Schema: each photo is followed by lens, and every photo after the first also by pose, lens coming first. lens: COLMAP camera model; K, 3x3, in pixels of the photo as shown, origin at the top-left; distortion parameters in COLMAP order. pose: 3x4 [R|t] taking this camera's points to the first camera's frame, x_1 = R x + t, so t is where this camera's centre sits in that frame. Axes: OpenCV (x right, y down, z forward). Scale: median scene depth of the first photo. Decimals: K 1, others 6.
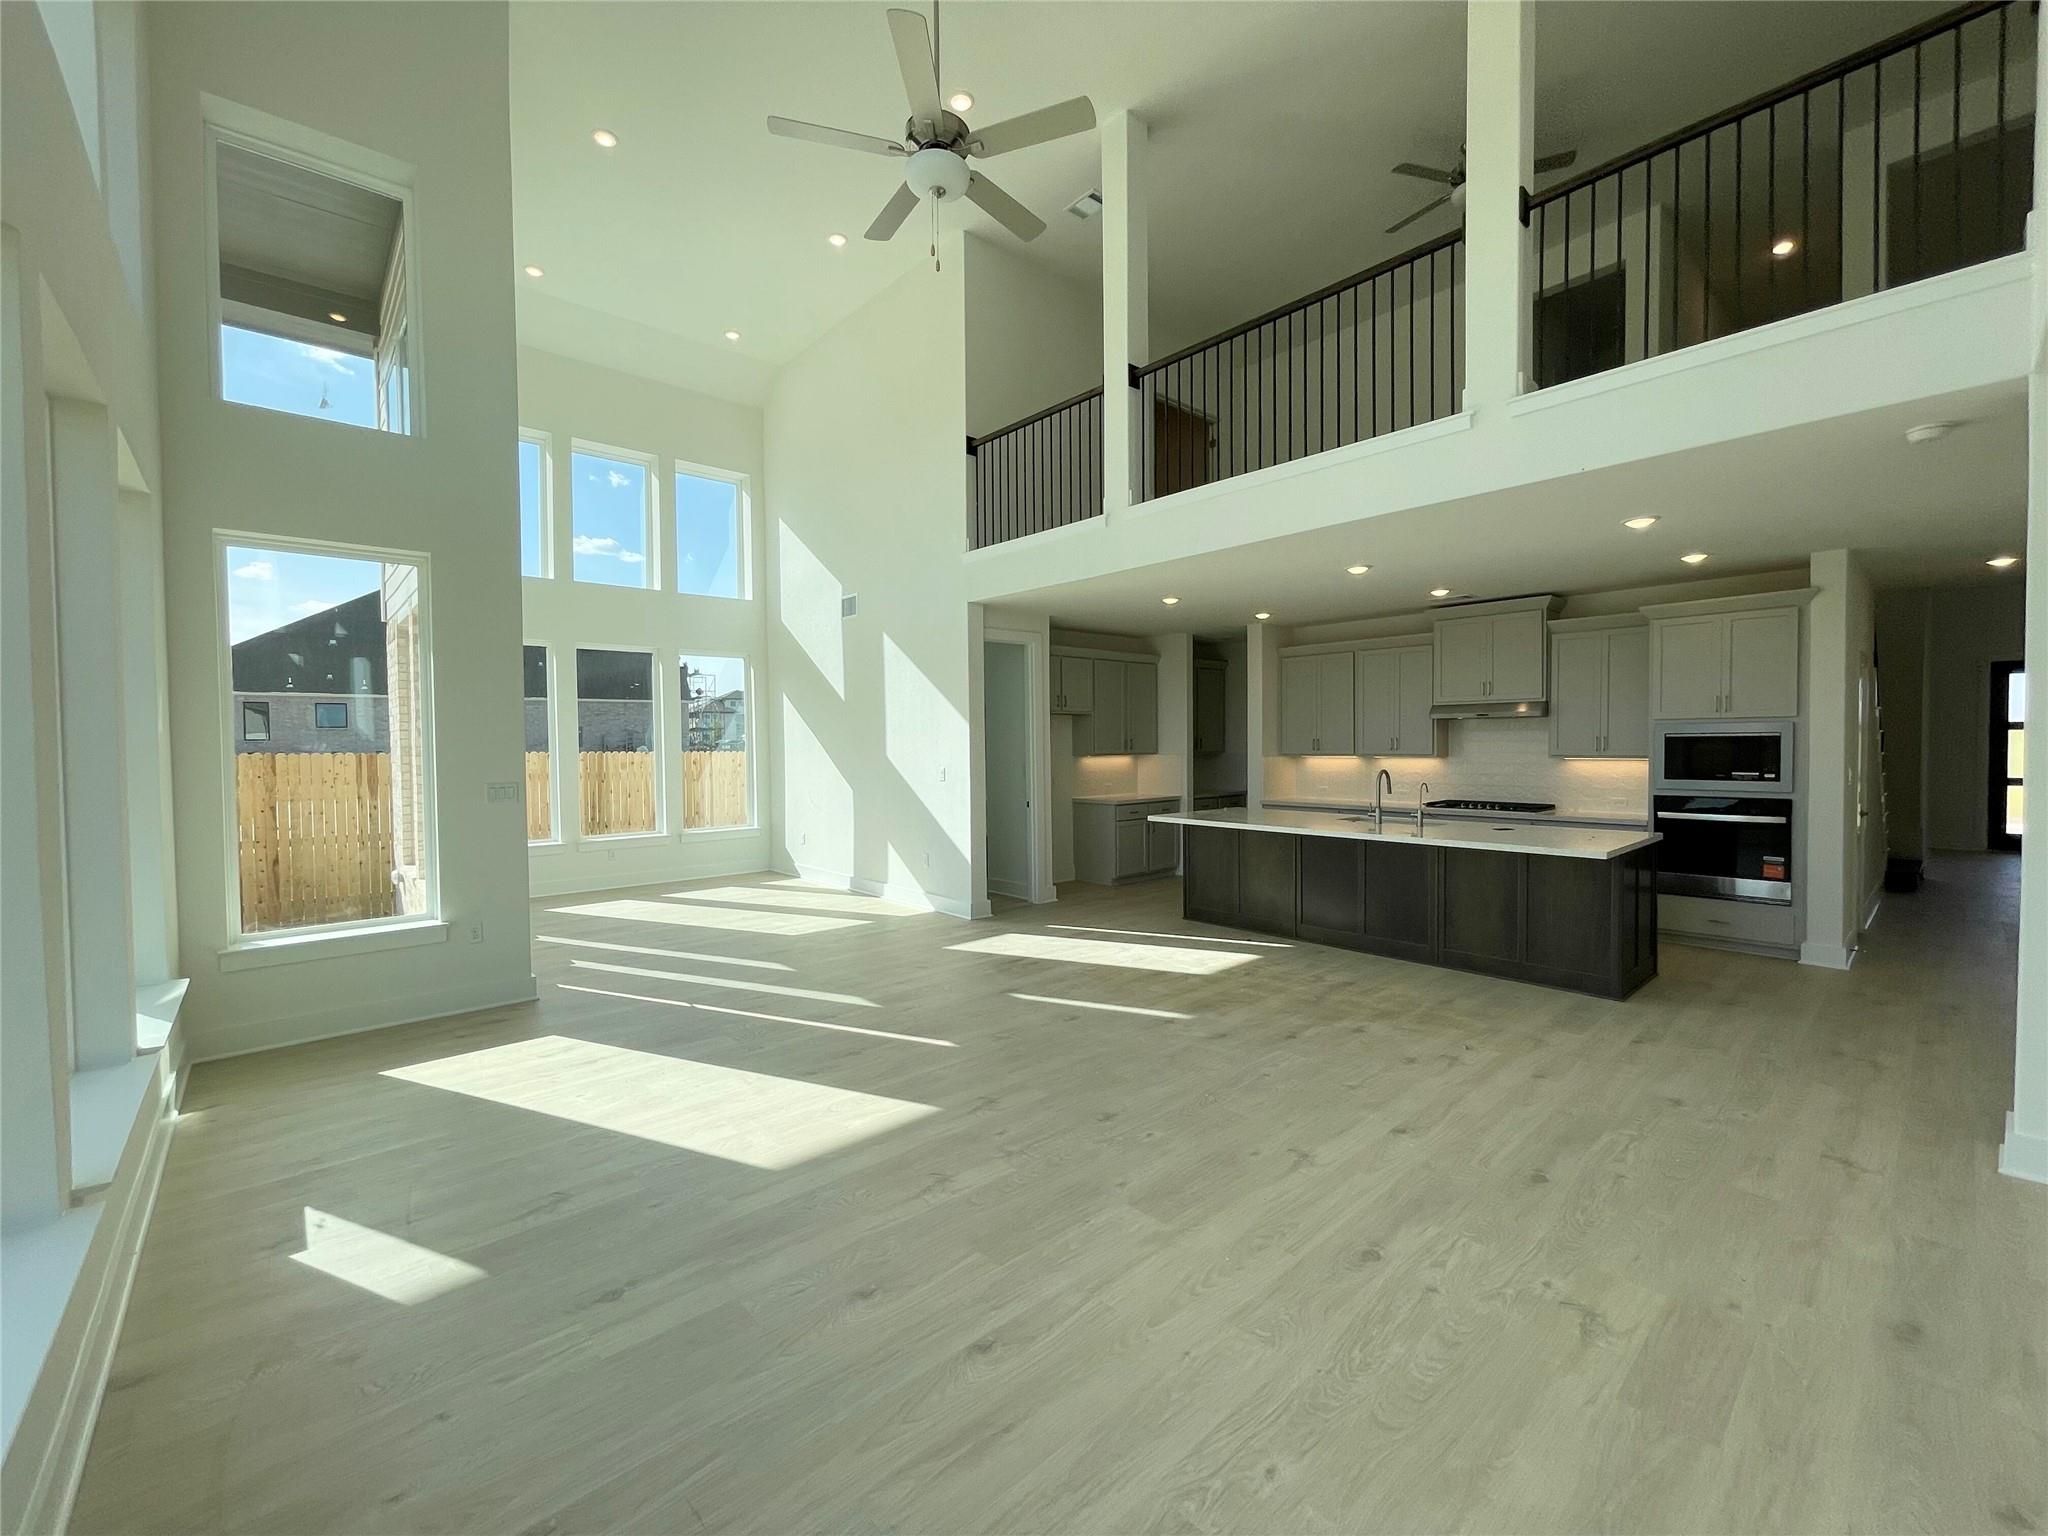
lens RADIAL K [[839.4, 0, 1024.0], [0, 839.4, 768.0], [0, 0, 1]] dist [0.008034, 0.000444]
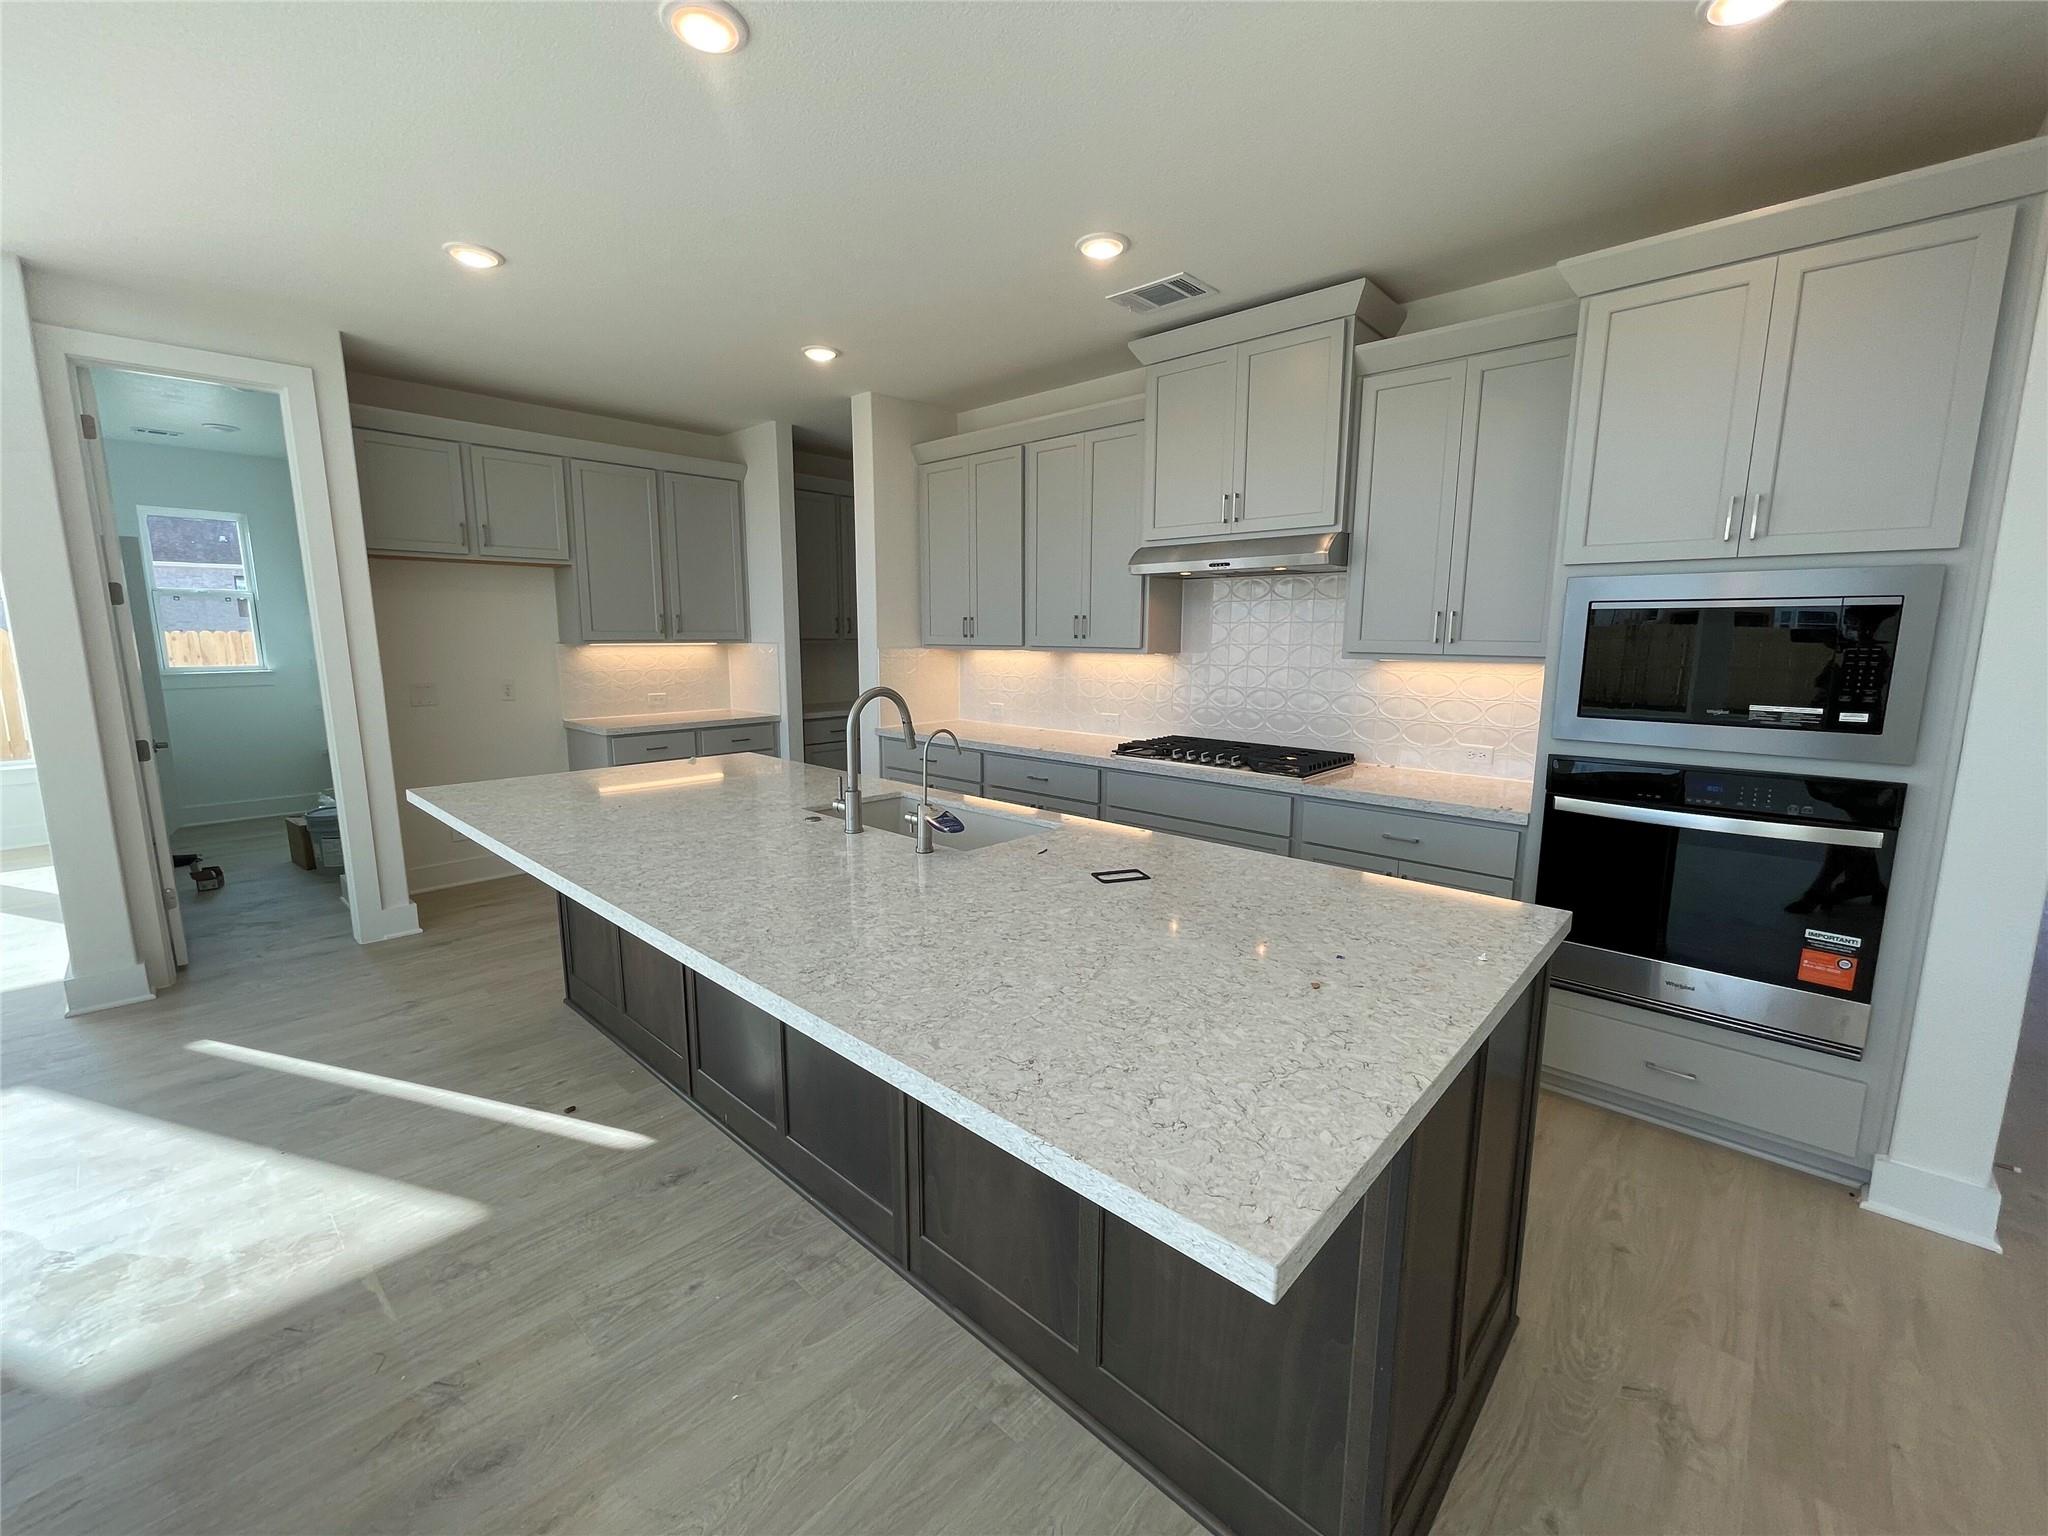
lens RADIAL K [[839.1, 0, 1017.0], [0, 839.1, 764.3], [0, 0, 1]] dist [-0.001298, -0.000211]
pose [[0.996229, -0.001595, 0.086749, 0.483992], [-0.009415, 0.991939, 0.126363, -0.012878], [-0.086251, -0.126703, 0.988184, 0.660218]]
